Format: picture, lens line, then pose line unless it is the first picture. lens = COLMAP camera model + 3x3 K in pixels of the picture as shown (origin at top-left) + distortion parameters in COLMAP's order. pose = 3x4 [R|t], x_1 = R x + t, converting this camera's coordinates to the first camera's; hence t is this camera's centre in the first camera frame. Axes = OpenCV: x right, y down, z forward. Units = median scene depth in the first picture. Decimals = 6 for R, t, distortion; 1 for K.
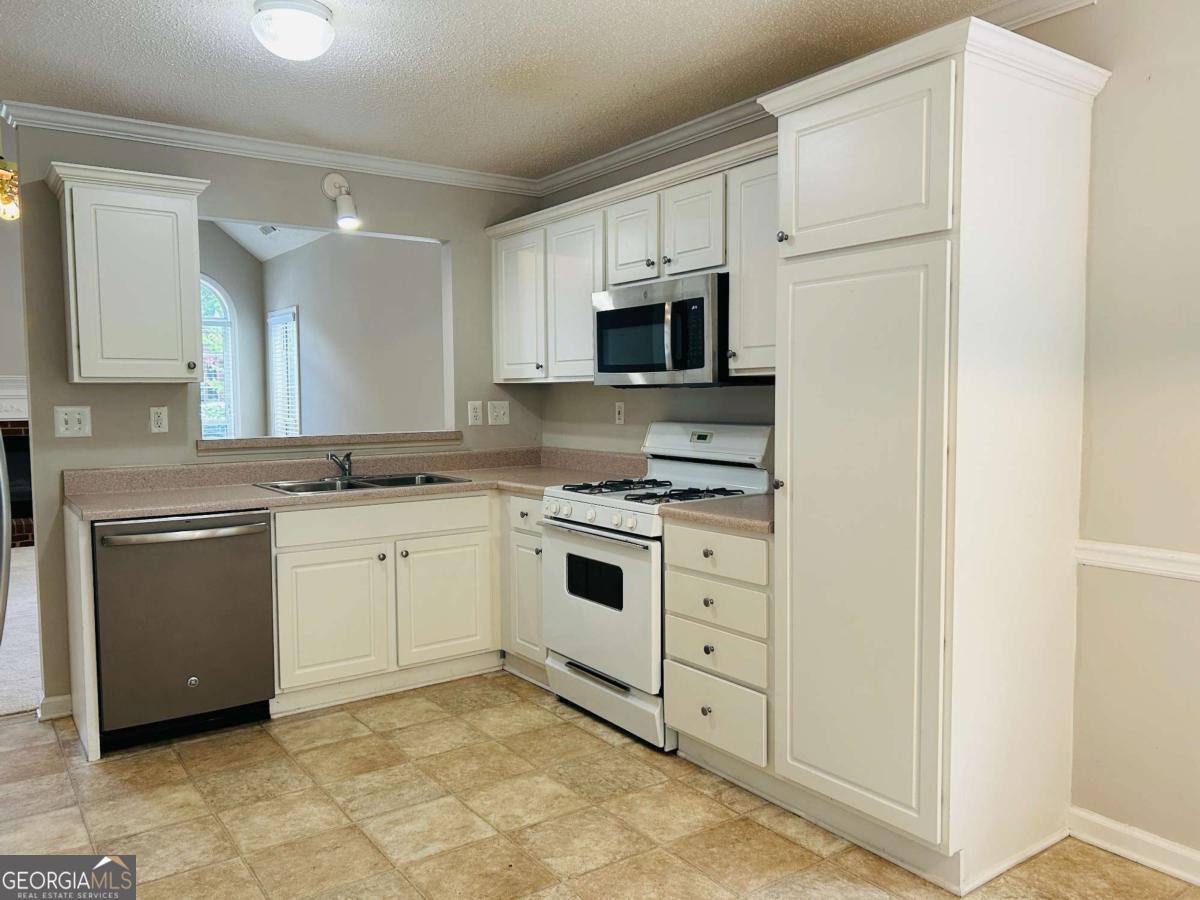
lens RADIAL K [[905.3, 0, 605.6], [0, 905.3, 445.4], [0, 0, 1]] dist [0.039936, -0.043720]
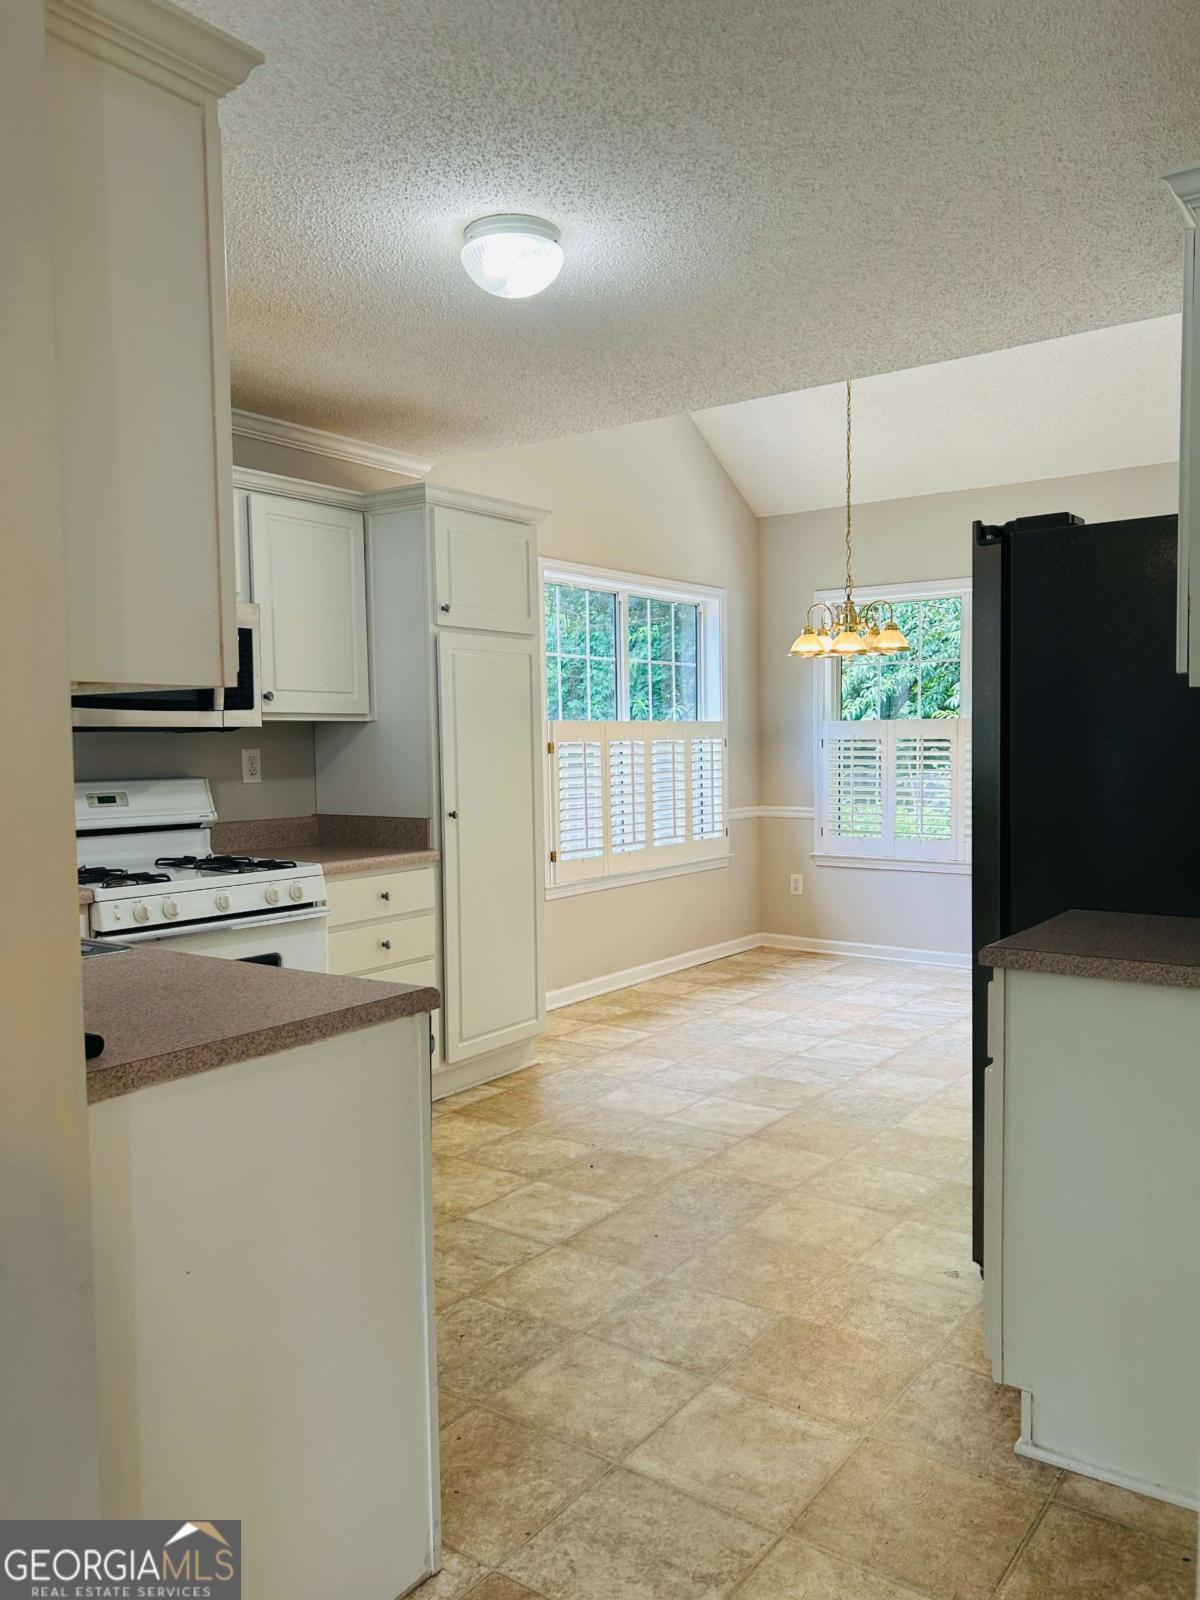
lens RADIAL K [[1207.1, 0, 600.0], [0, 1207.1, 800.0], [0, 0, 1]] dist [0.039936, -0.043720]
pose [[-0.312623, -0.037350, 0.949143, -1.096362], [0.070007, 0.995603, 0.062237, -0.048182], [-0.947294, 0.085904, -0.308634, 1.047382]]
